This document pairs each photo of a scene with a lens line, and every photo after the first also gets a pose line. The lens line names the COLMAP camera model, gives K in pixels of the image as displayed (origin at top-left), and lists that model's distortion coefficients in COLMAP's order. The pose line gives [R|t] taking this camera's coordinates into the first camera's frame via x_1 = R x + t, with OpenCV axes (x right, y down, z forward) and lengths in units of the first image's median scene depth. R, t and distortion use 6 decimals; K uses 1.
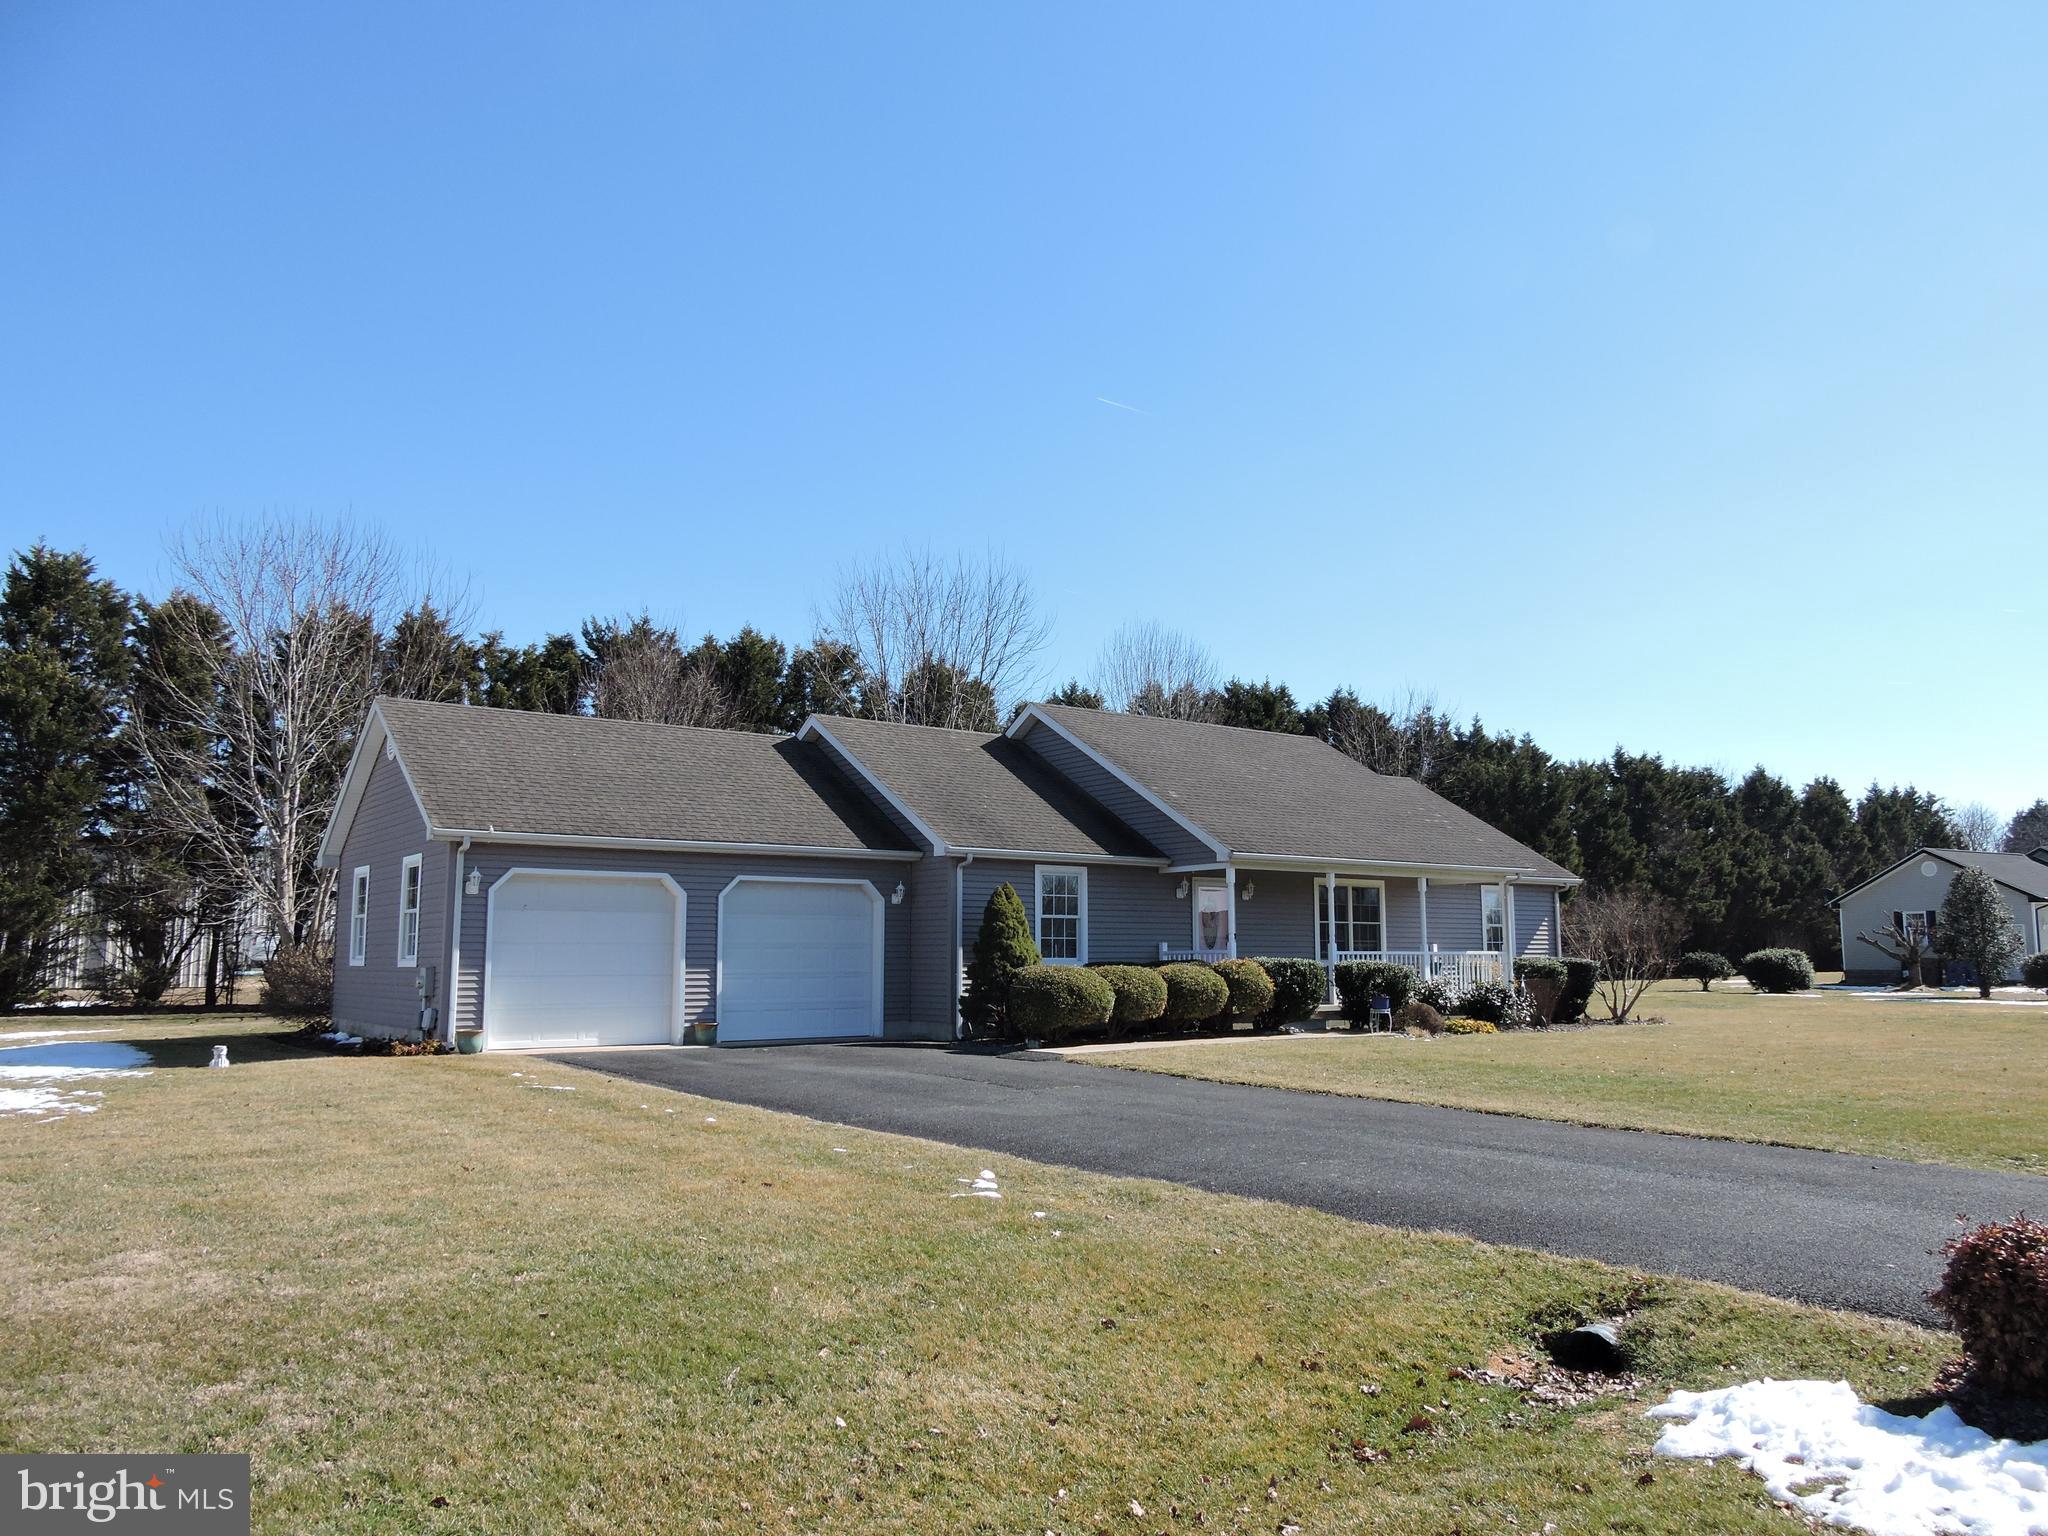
lens RADIAL K [[1462.7, 0, 1030.0], [0, 1462.7, 768.4], [0, 0, 1]] dist [0.003483, -0.007461]
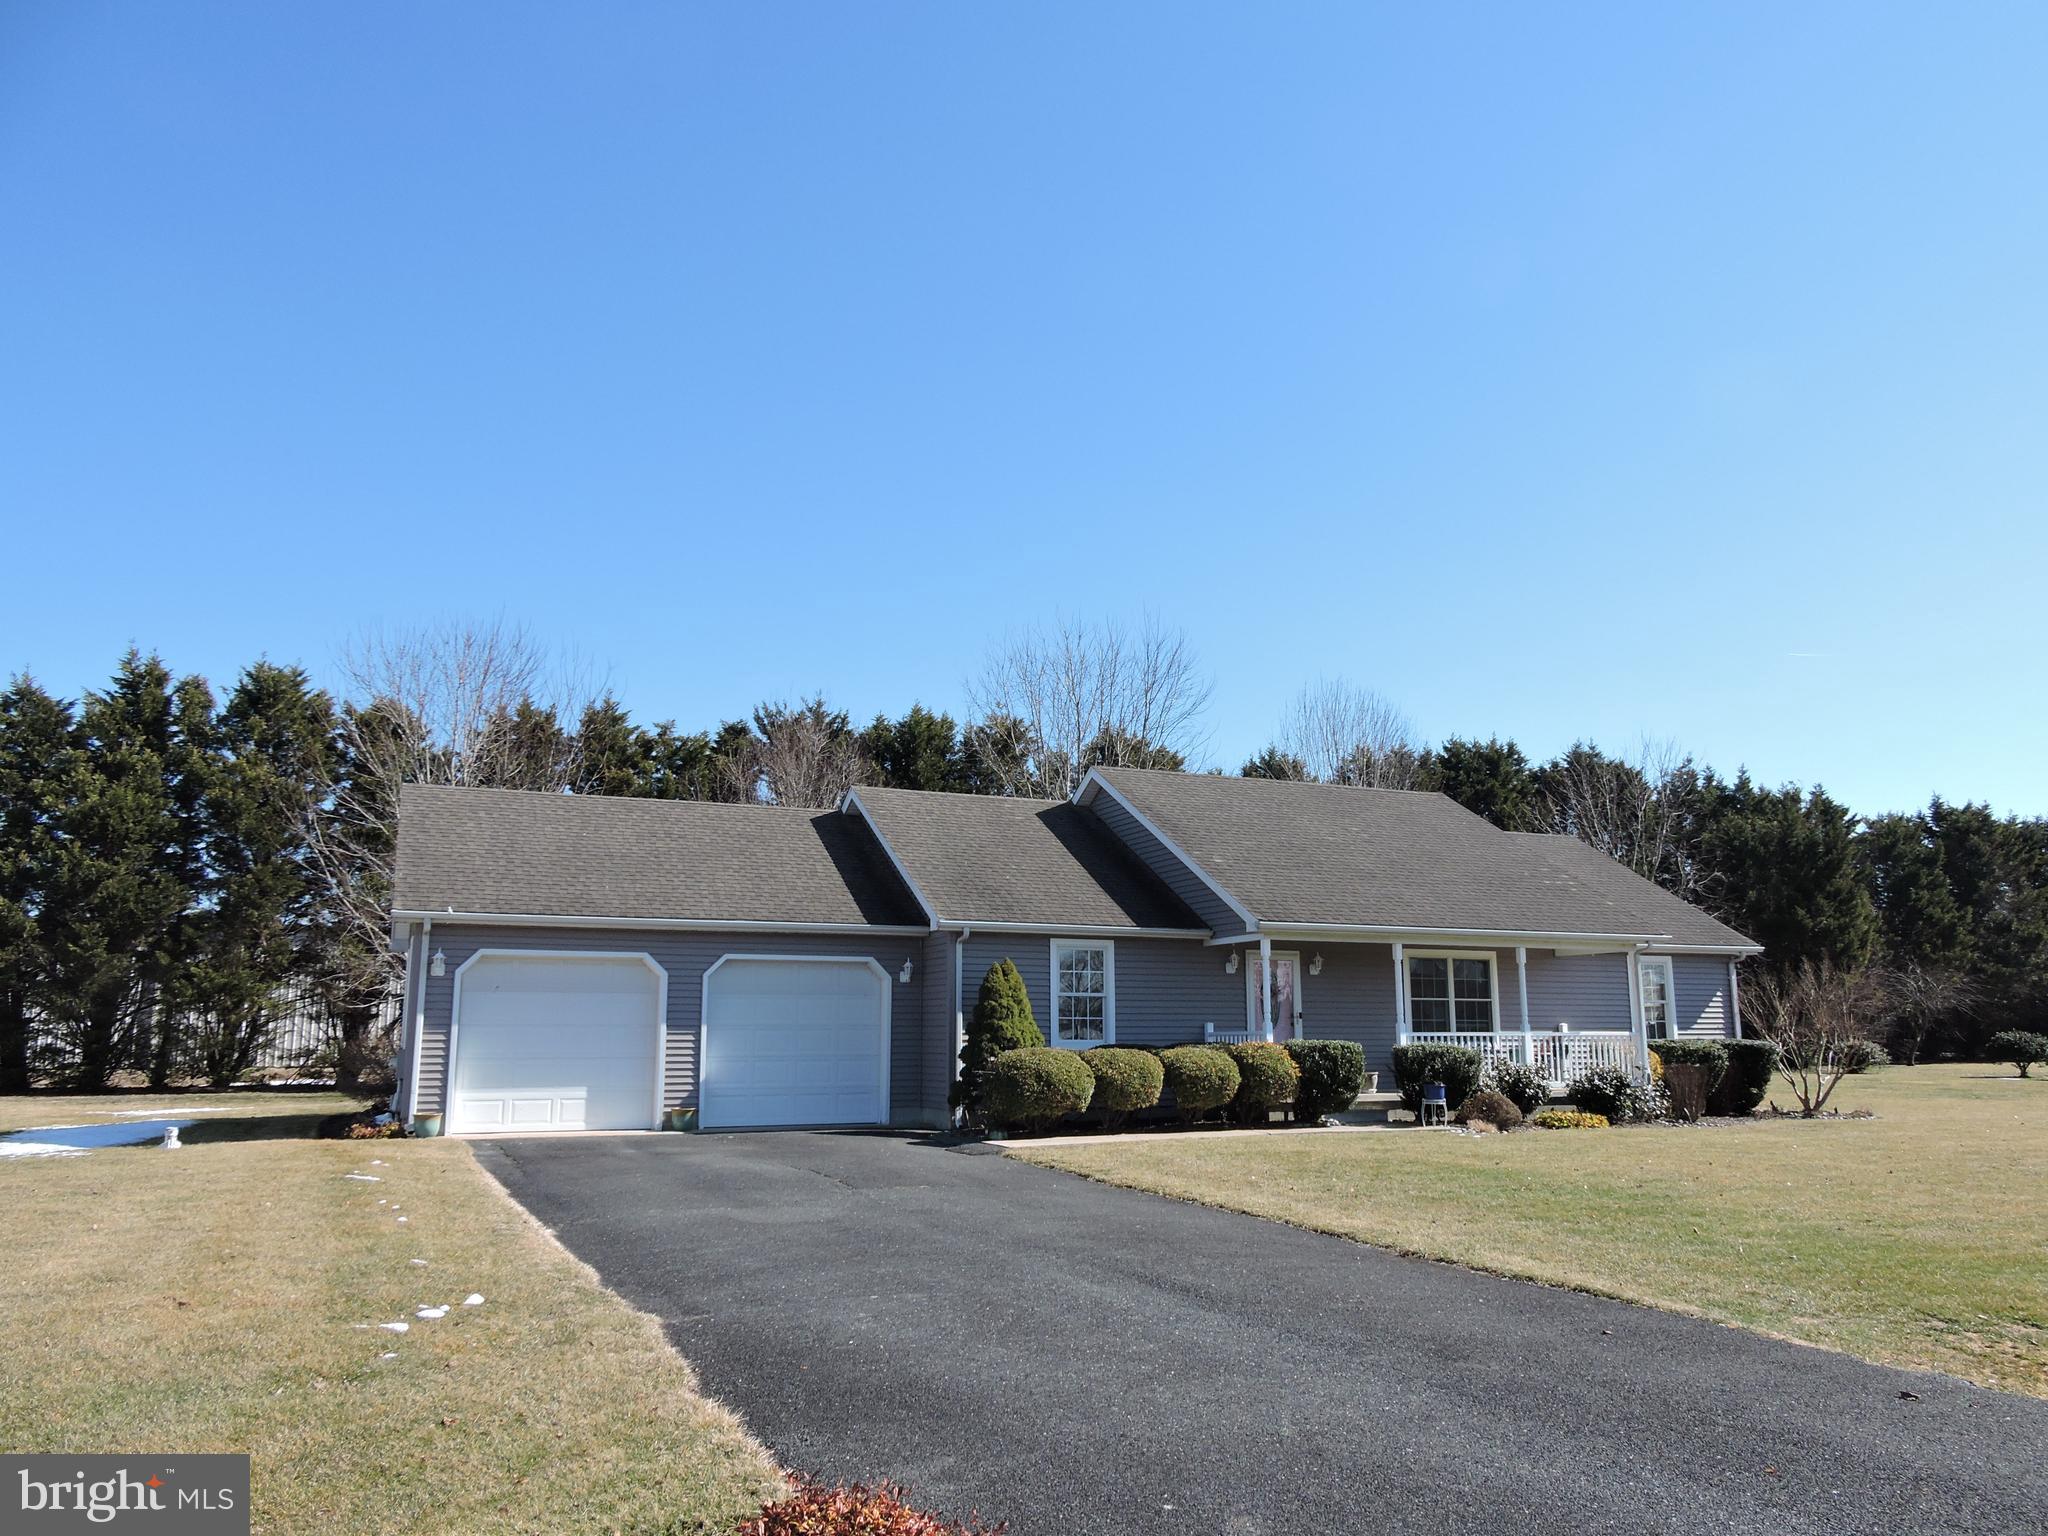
lens RADIAL K [[1462.7, 0, 1030.0], [0, 1462.7, 768.4], [0, 0, 1]] dist [0.003483, -0.007461]
pose [[0.976948, -0.038842, -0.209915, 0.148515], [0.027641, 0.998046, -0.056038, 0.007571], [0.211681, 0.048944, 0.976112, 0.066888]]
